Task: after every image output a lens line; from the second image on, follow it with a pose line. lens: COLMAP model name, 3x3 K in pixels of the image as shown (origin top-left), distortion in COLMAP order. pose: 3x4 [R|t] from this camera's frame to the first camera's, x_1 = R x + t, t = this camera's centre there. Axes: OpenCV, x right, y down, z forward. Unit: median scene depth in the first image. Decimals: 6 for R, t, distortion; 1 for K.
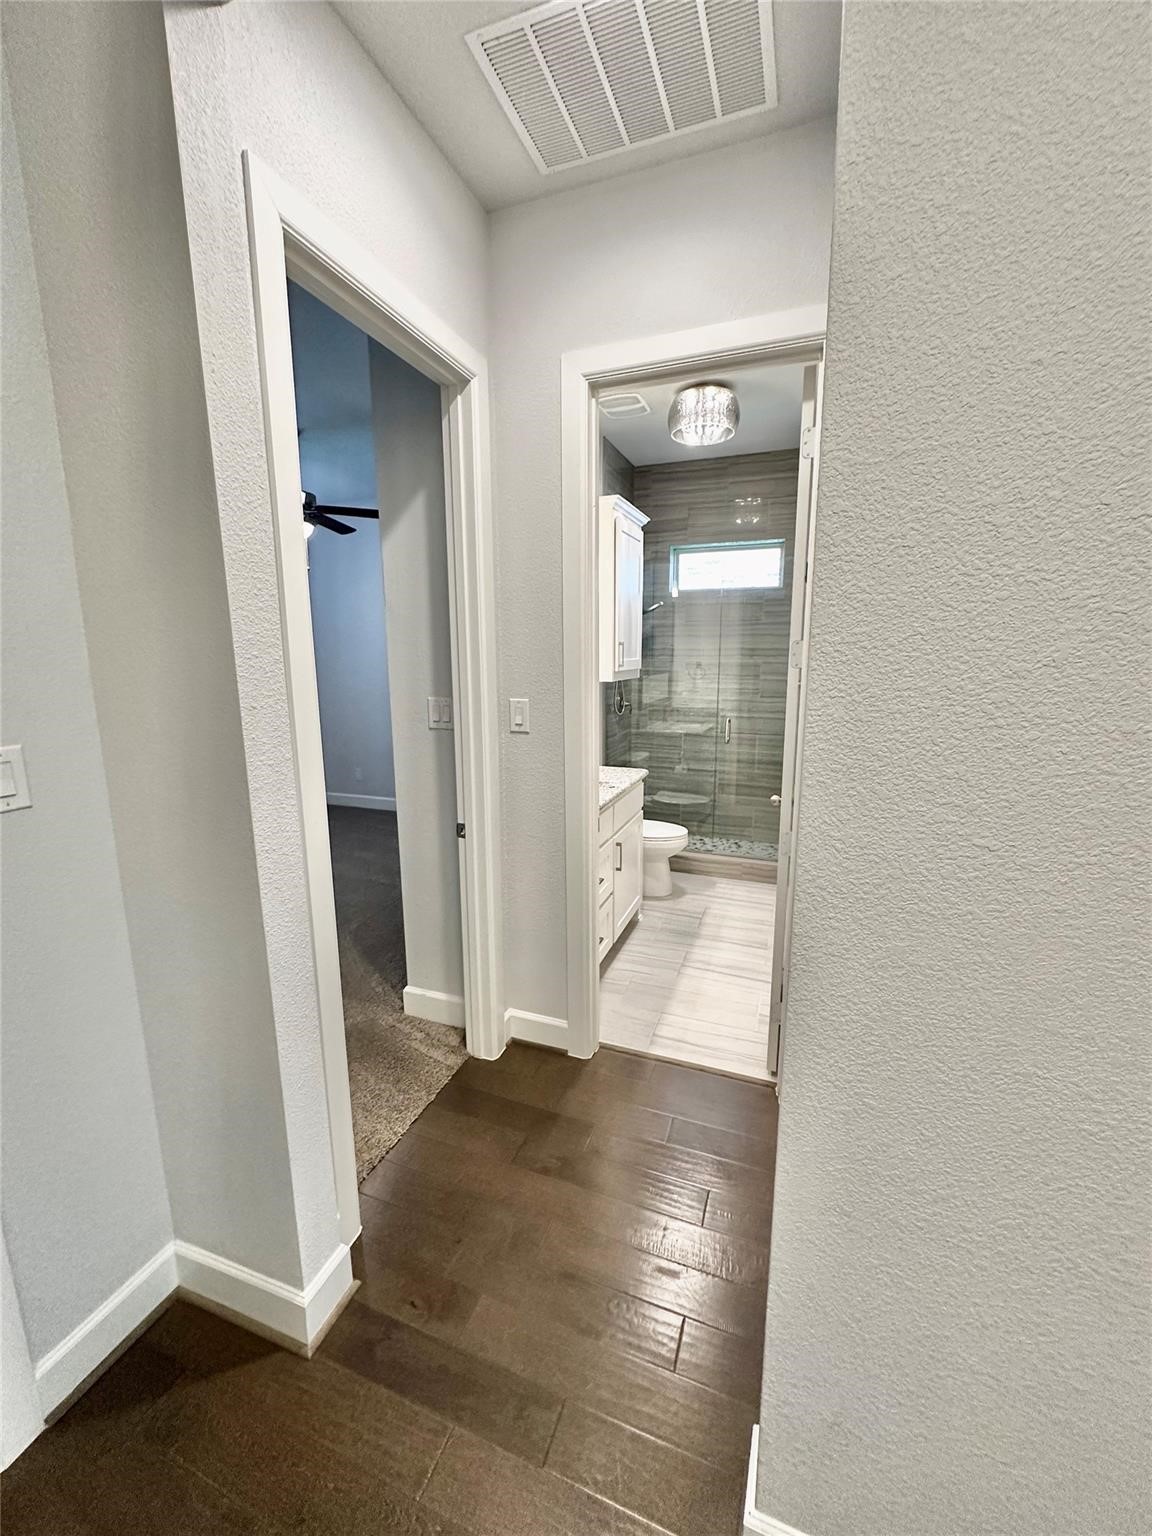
lens RADIAL K [[616.3, 0, 576.0], [0, 616.3, 768.0], [0, 0, 1]] dist [0.000908, -0.000066]
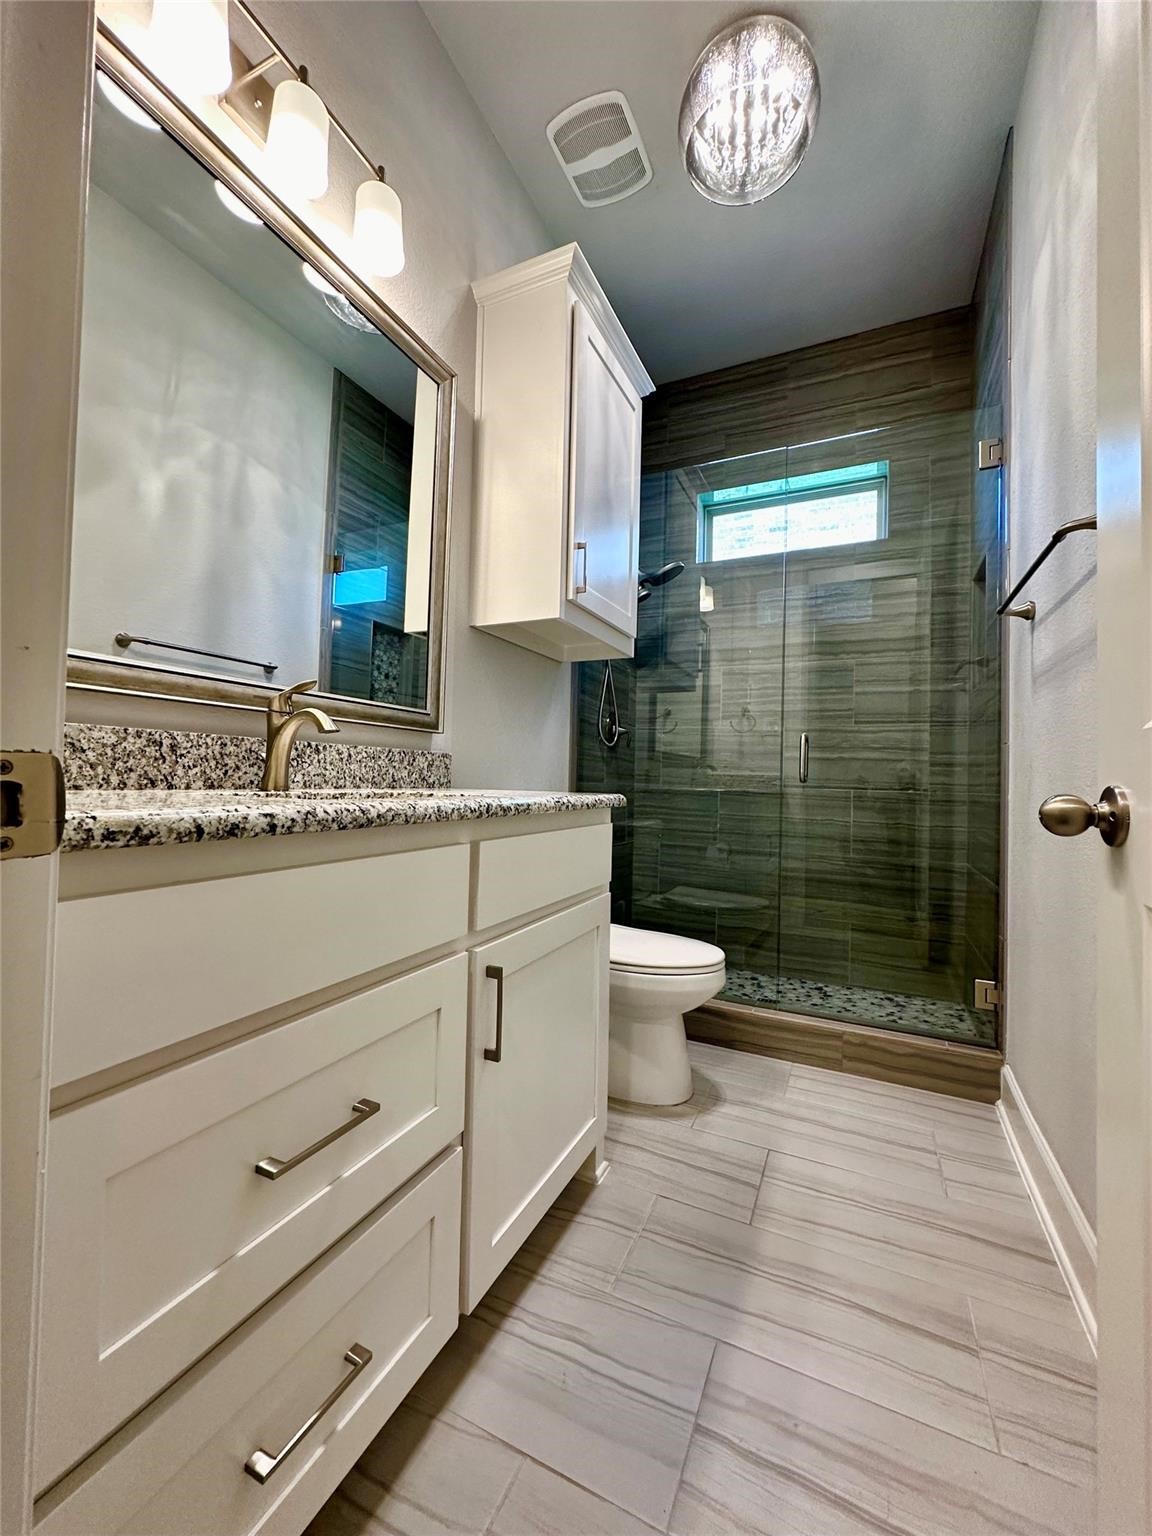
lens RADIAL K [[616.3, 0, 576.0], [0, 616.3, 768.0], [0, 0, 1]] dist [0.000908, -0.000066]
pose [[0.996516, 0.027431, -0.078764, 0.098895], [-0.043042, 0.978034, -0.203951, 0.061161], [0.071439, 0.206631, 0.975807, 0.490310]]
